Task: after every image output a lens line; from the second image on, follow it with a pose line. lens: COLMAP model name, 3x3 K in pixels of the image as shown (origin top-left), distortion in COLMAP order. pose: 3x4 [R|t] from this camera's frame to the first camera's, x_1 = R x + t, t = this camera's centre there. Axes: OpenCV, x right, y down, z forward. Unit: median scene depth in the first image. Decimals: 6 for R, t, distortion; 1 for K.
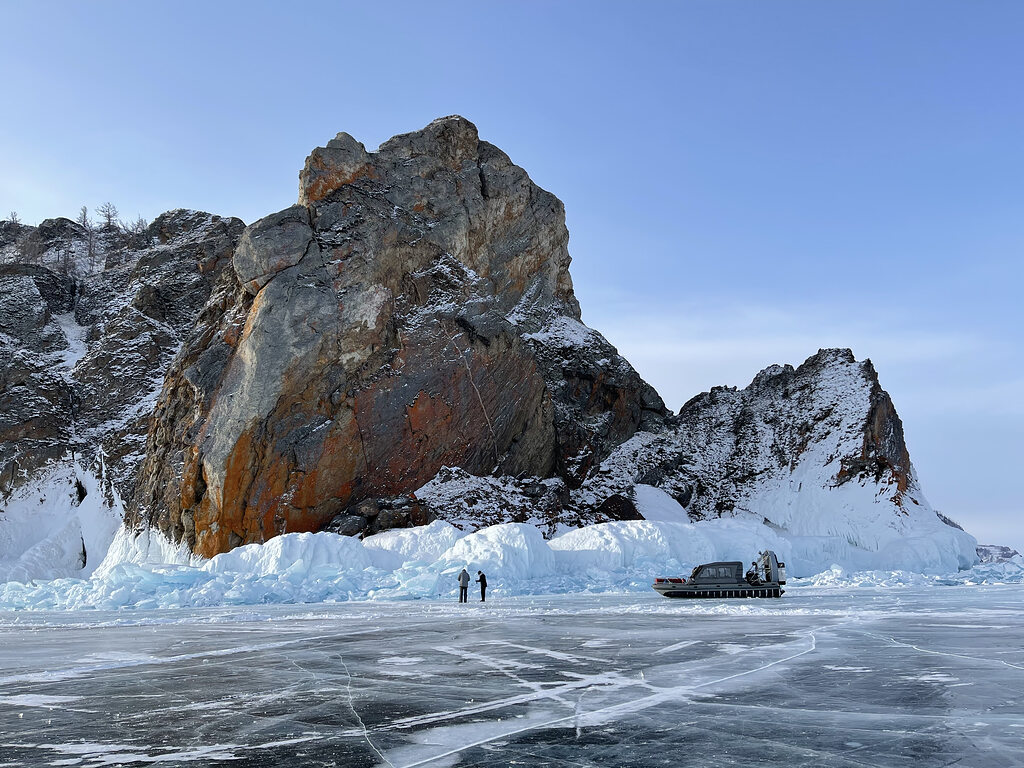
lens RADIAL K [[768.0, 0, 518.8], [0, 768.0, 385.4], [0, 0, 1]] dist [0.078340, -0.098194]
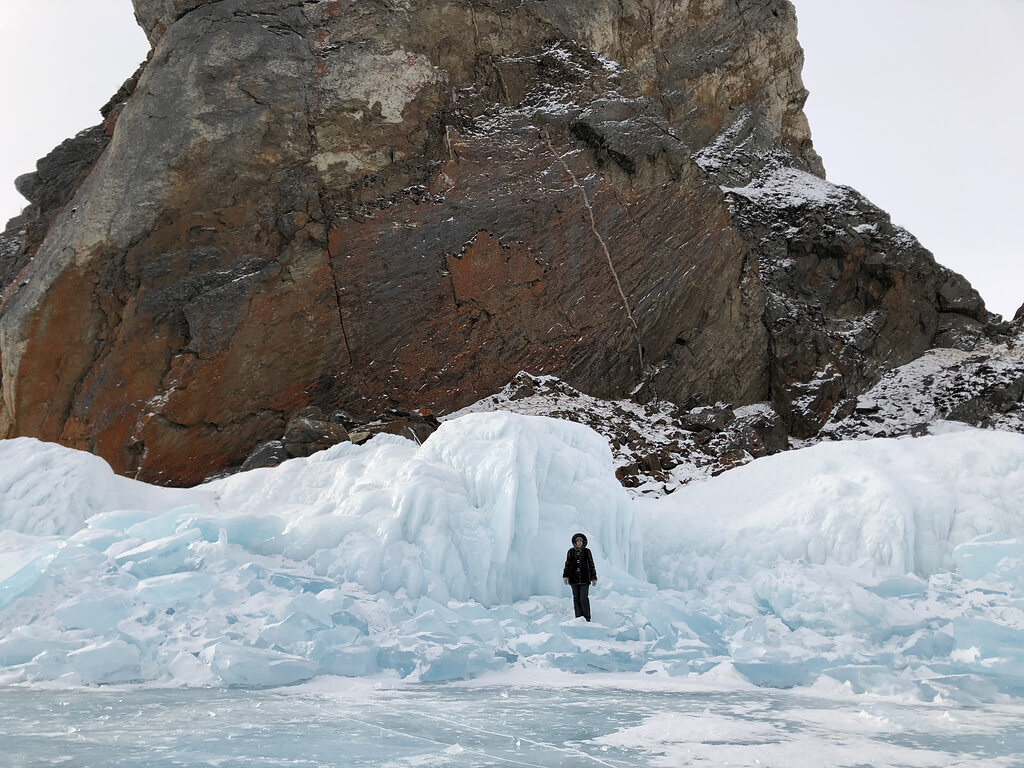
lens RADIAL K [[834.7, 0, 505.8], [0, 834.7, 390.5], [0, 0, 1]] dist [0.022716, -0.025884]
pose [[0.953394, -0.013915, -0.301406, 0.061641], [0.017802, 0.999790, 0.010154, 0.114257], [0.301201, -0.015047, 0.953442, 0.469976]]
